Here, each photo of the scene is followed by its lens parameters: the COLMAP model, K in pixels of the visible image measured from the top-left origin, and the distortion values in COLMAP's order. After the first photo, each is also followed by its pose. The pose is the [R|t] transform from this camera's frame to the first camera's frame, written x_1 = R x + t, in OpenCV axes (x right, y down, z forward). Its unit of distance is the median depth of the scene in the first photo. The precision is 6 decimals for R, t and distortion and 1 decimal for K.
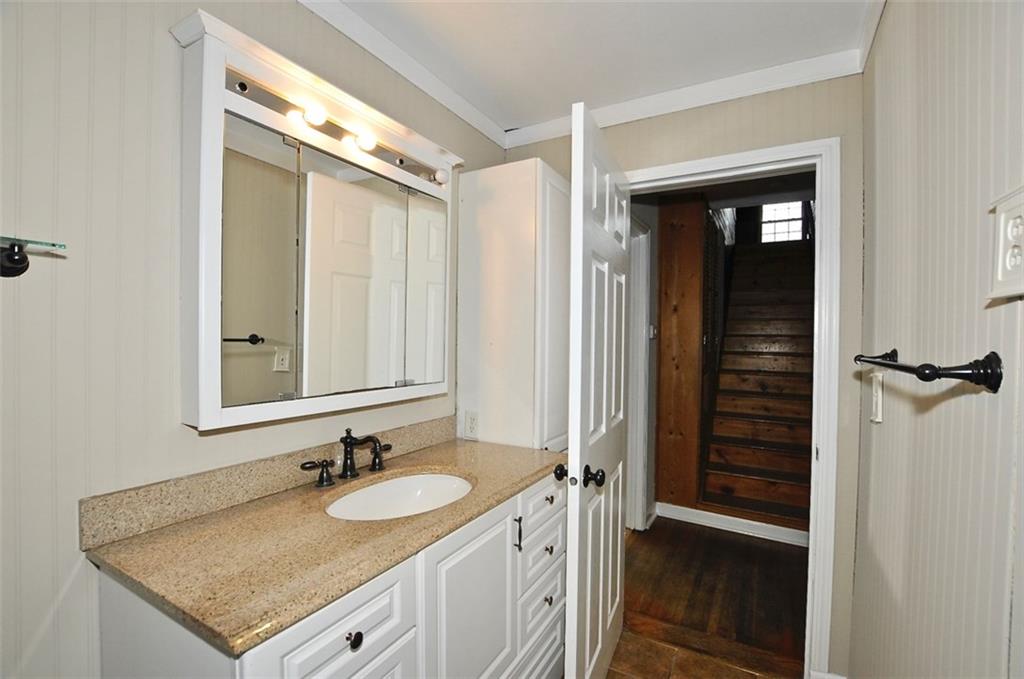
lens RADIAL K [[448.9, 0, 517.0], [0, 448.9, 345.5], [0, 0, 1]] dist [-0.038801, 0.007879]
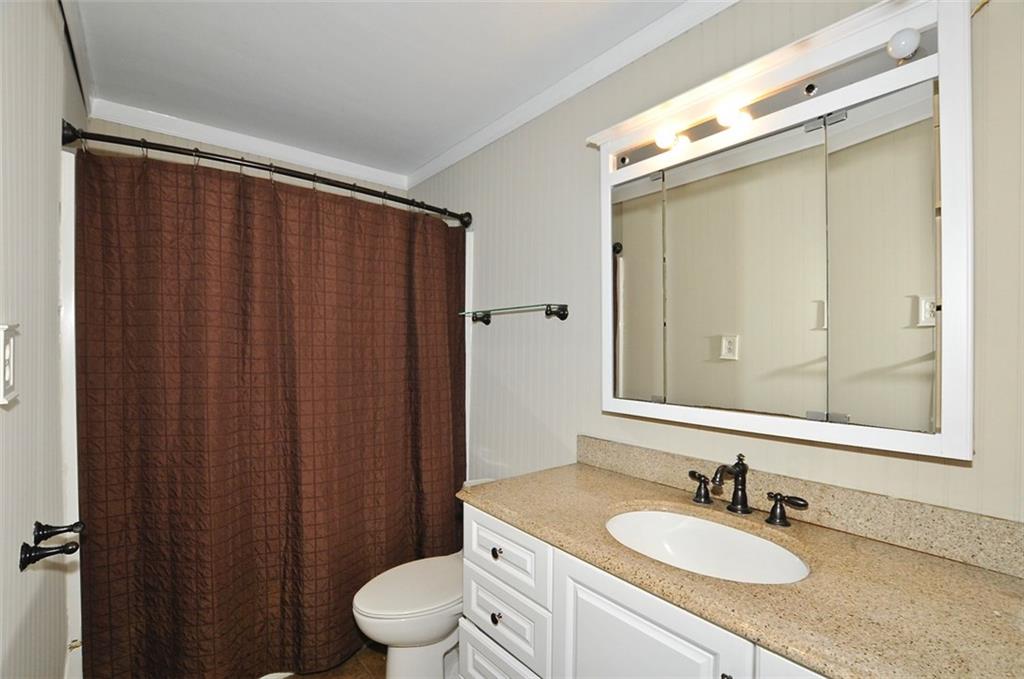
lens RADIAL K [[448.9, 0, 517.0], [0, 448.9, 345.5], [0, 0, 1]] dist [-0.038801, 0.007879]
pose [[-0.361341, -0.003600, -0.932427, 0.613445], [-0.008579, 0.999963, -0.000536, -0.019897], [0.932394, 0.007806, -0.361358, 0.973694]]
